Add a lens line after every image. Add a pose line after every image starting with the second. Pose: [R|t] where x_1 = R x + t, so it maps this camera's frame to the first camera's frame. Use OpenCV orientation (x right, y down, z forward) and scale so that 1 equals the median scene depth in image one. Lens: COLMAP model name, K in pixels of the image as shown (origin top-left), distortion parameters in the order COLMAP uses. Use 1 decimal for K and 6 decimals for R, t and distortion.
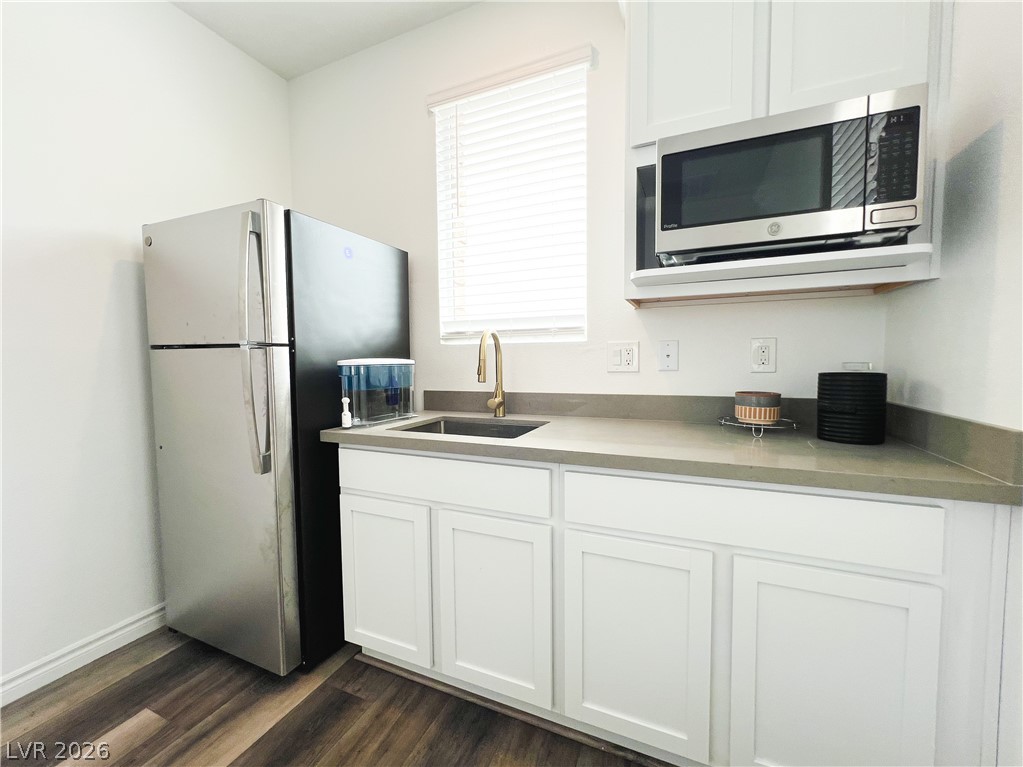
lens RADIAL K [[423.0, 0, 511.5], [0, 423.0, 383.5], [0, 0, 1]] dist [-0.002185, 0.000296]
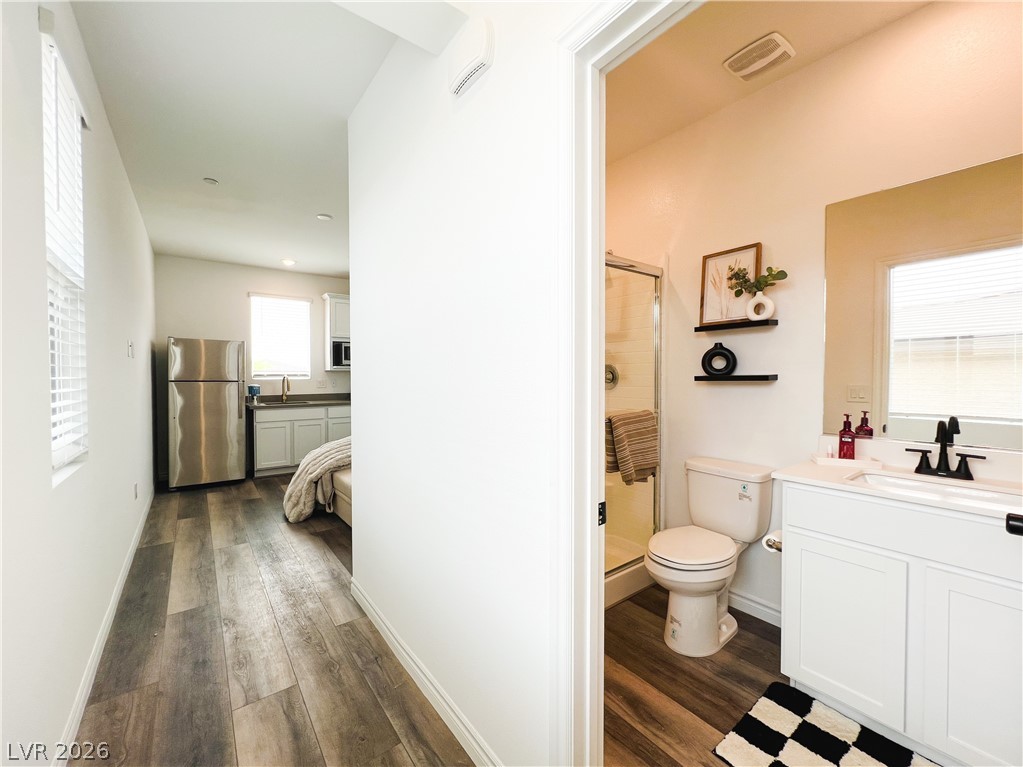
lens RADIAL K [[415.8, 0, 511.5], [0, 415.8, 383.5], [0, 0, 1]] dist [-0.001552, -0.000151]
pose [[0.478595, -0.008024, 0.877999, -2.572562], [0.043925, 0.998925, -0.014815, 0.078008], [-0.876936, 0.045657, 0.478433, -2.638038]]
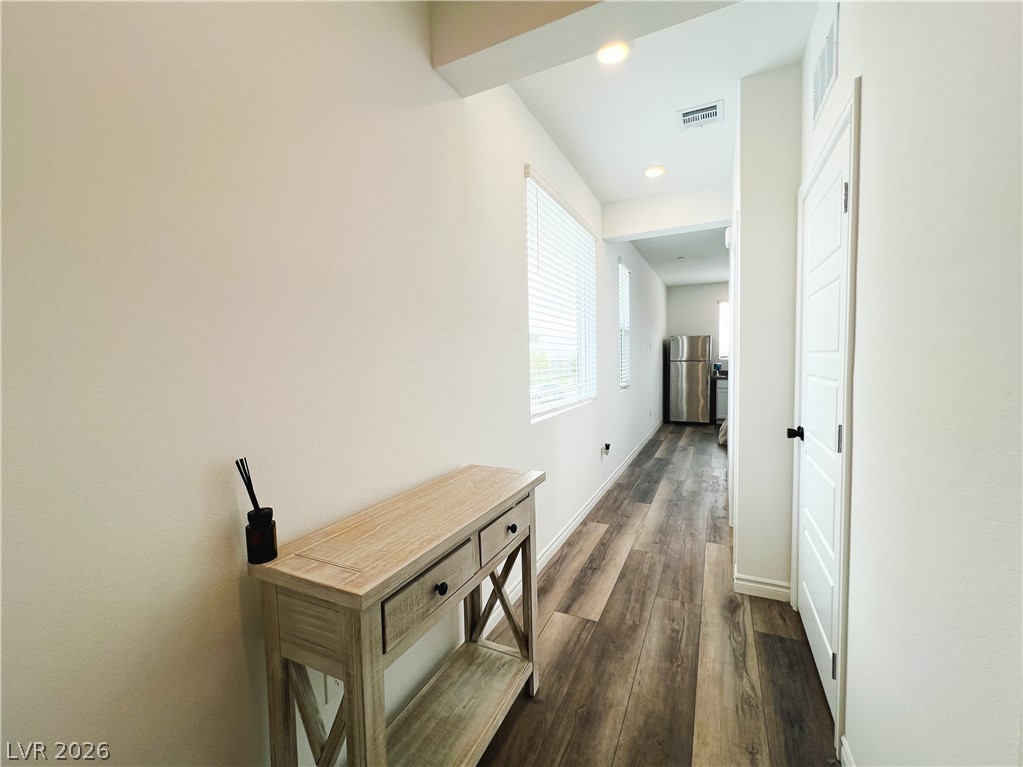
lens RADIAL K [[423.0, 0, 511.5], [0, 423.0, 383.5], [0, 0, 1]] dist [-0.002185, 0.000296]
pose [[0.999233, -0.007957, -0.038330, -2.983030], [0.008057, 0.999965, 0.002461, 0.170743], [0.038309, -0.002768, 0.999262, -4.669315]]
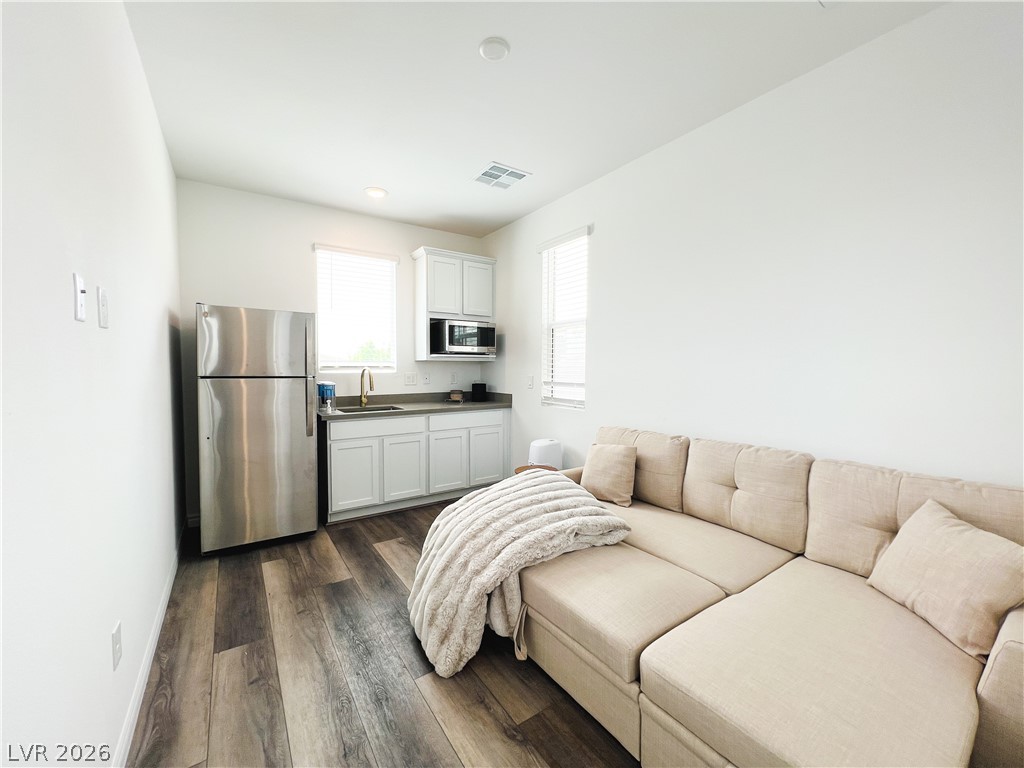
lens RADIAL K [[410.8, 0, 512.0], [0, 410.8, 384.0], [0, 0, 1]] dist [-0.001393, -0.000028]
pose [[0.524261, -0.025507, 0.851175, -1.883338], [0.037051, 0.999288, 0.007124, -0.031762], [-0.850751, 0.027802, 0.524833, -1.019443]]
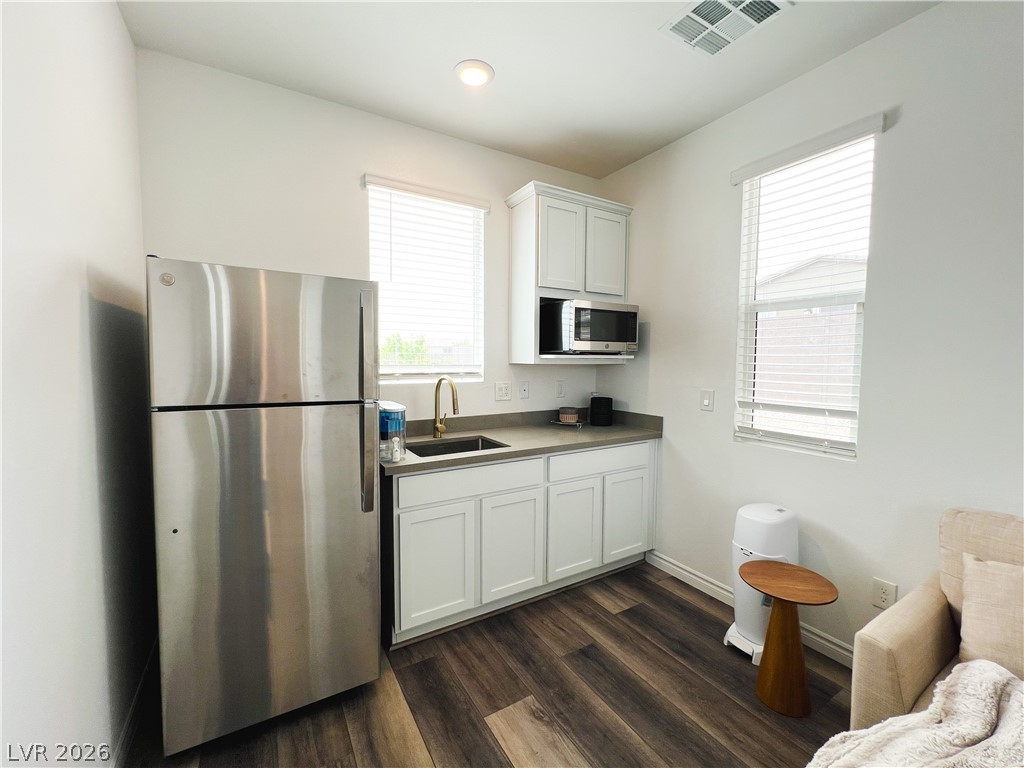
lens RADIAL K [[423.4, 0, 512.0], [0, 423.4, 384.0], [0, 0, 1]] dist [-0.002185, 0.000296]
pose [[0.574345, -0.036105, 0.817817, -1.341023], [0.031844, 0.999256, 0.021751, -0.155193], [-0.817994, 0.013550, 0.575067, 0.000946]]
